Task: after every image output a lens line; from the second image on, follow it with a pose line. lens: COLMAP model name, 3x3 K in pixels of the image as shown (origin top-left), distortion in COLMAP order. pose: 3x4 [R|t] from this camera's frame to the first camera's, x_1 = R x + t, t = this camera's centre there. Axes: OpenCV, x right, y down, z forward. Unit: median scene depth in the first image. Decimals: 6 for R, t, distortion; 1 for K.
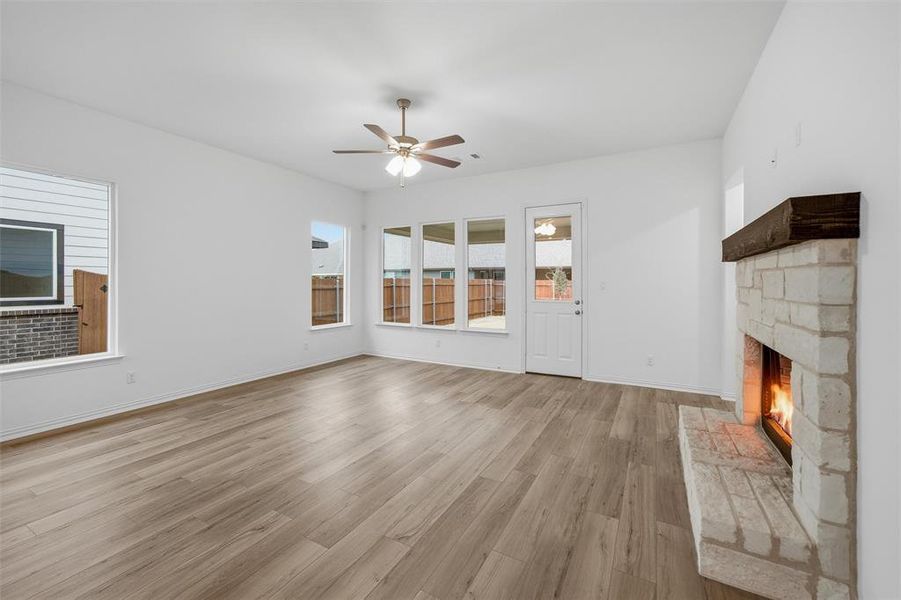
lens RADIAL K [[393.4, 0, 447.7], [0, 393.4, 279.0], [0, 0, 1]] dist [0.000147, -0.000033]
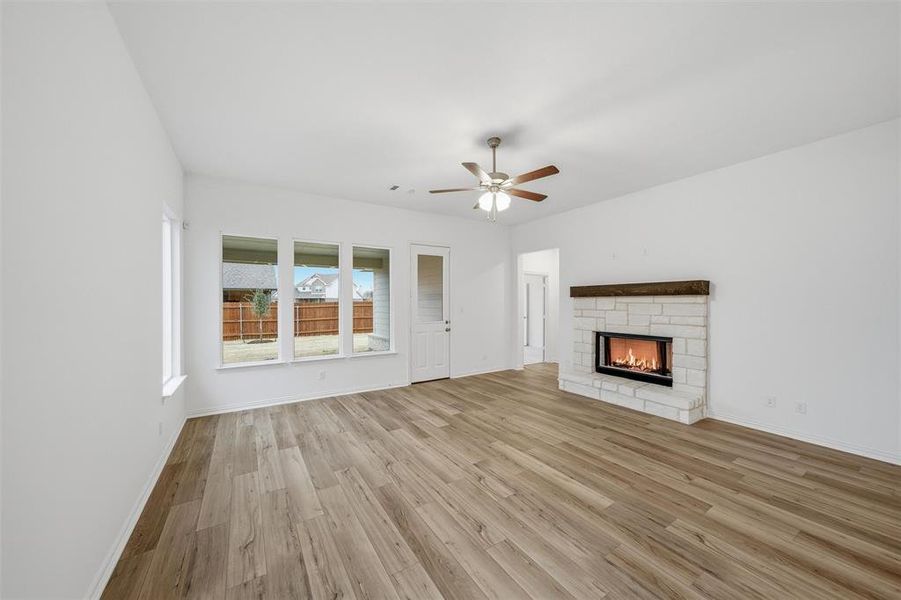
lens RADIAL K [[330.8, 0, 444.8], [0, 330.8, 297.6], [0, 0, 1]] dist [0.001896, 0.000192]
pose [[0.450445, 0.011642, 0.892728, -0.971129], [0.000396, 0.999912, -0.013240, -0.011637], [-0.892804, 0.006317, 0.450401, 0.723704]]
